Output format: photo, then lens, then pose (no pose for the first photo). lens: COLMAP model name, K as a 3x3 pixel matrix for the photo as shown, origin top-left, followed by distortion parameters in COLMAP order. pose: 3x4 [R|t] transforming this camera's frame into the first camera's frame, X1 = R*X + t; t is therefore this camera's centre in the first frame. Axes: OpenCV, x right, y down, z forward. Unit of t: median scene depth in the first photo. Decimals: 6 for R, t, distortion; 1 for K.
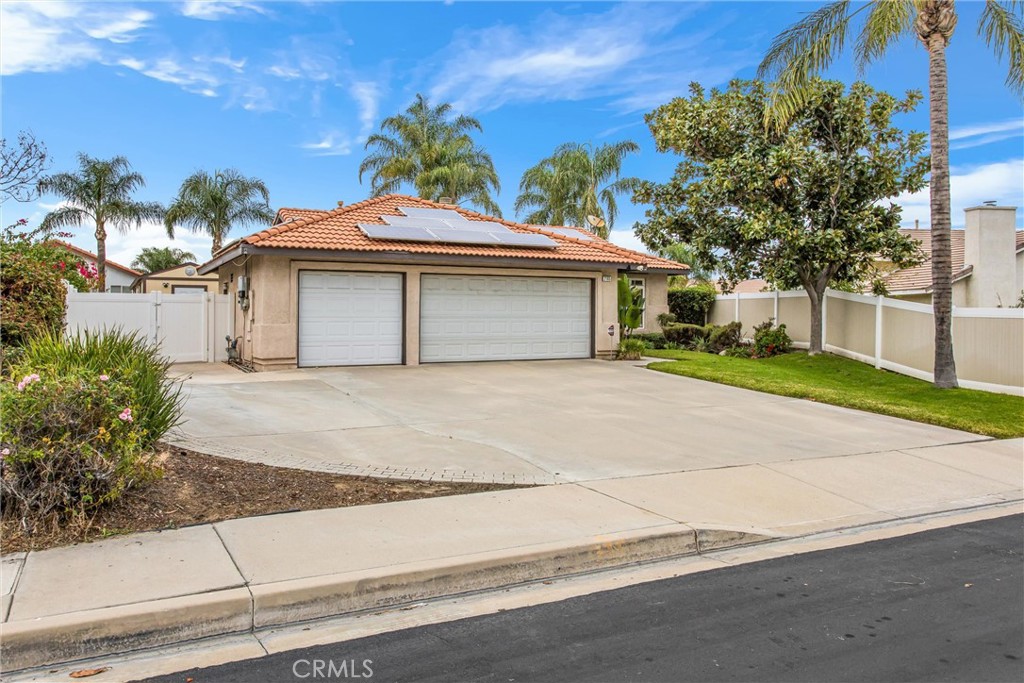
lens RADIAL K [[718.8, 0, 498.0], [0, 718.8, 289.5], [0, 0, 1]] dist [-0.019069, 0.019094]
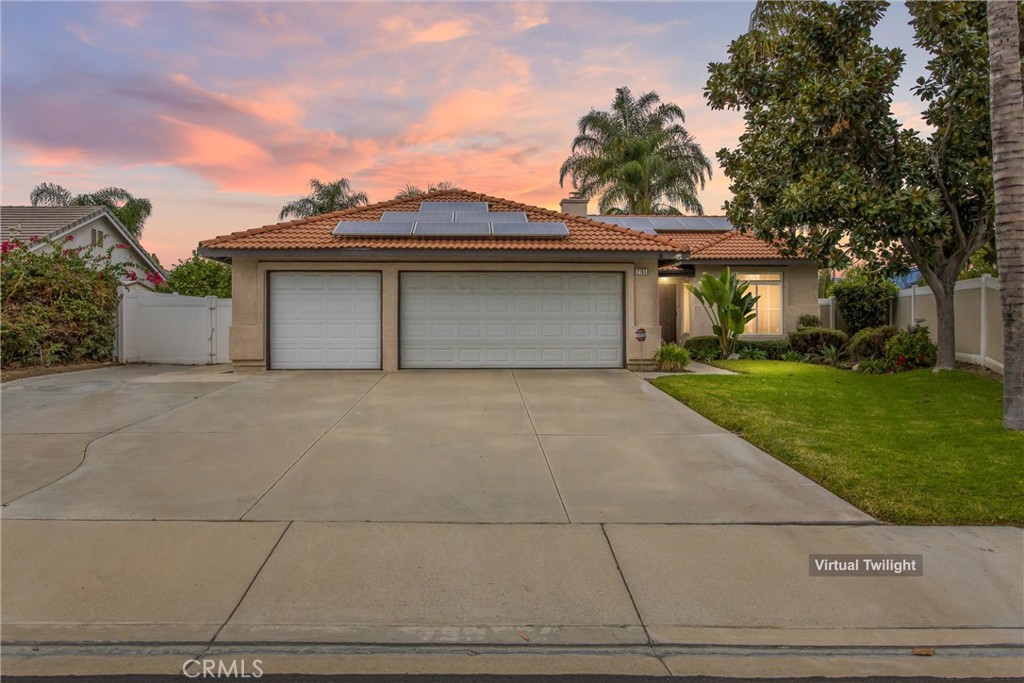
lens RADIAL K [[718.8, 0, 500.3], [0, 718.8, 296.7], [0, 0, 1]] dist [-0.019069, 0.019094]
pose [[0.910641, -0.017022, -0.412849, 0.380762], [0.016516, 0.999852, -0.004795, 0.016326], [0.412869, -0.002452, 0.910787, 0.210303]]
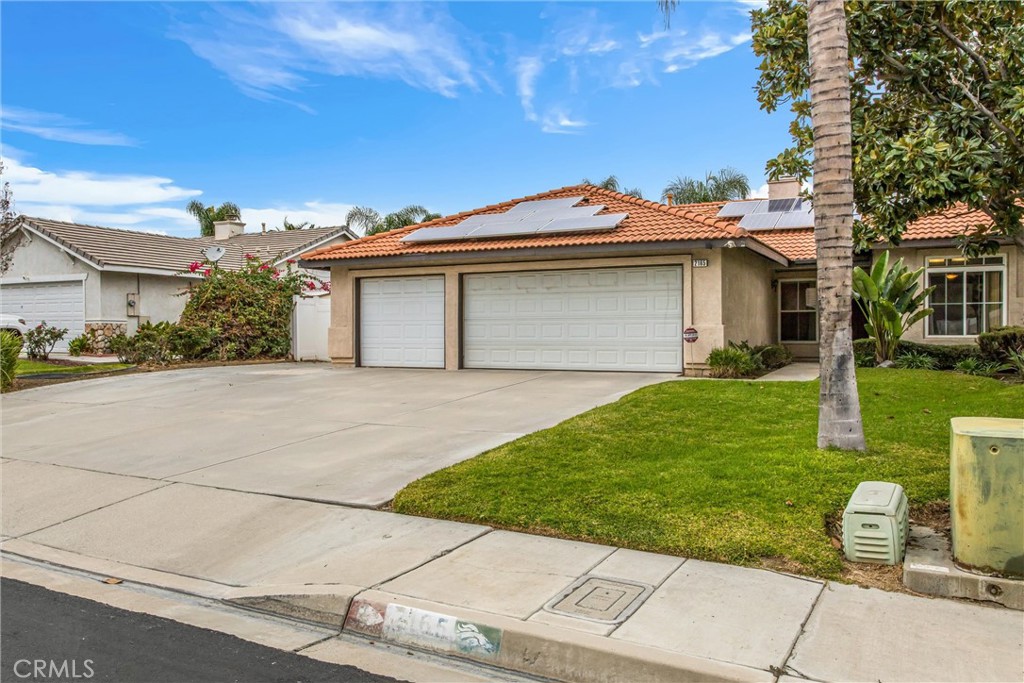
lens RADIAL K [[782.3, 0, 488.1], [0, 782.3, 312.0], [0, 0, 1]] dist [-0.007334, 0.004955]
pose [[0.593519, -0.023399, -0.804479, 0.724747], [0.033636, 0.999425, -0.004253, 0.032941], [0.804117, -0.024535, 0.593965, 0.407162]]
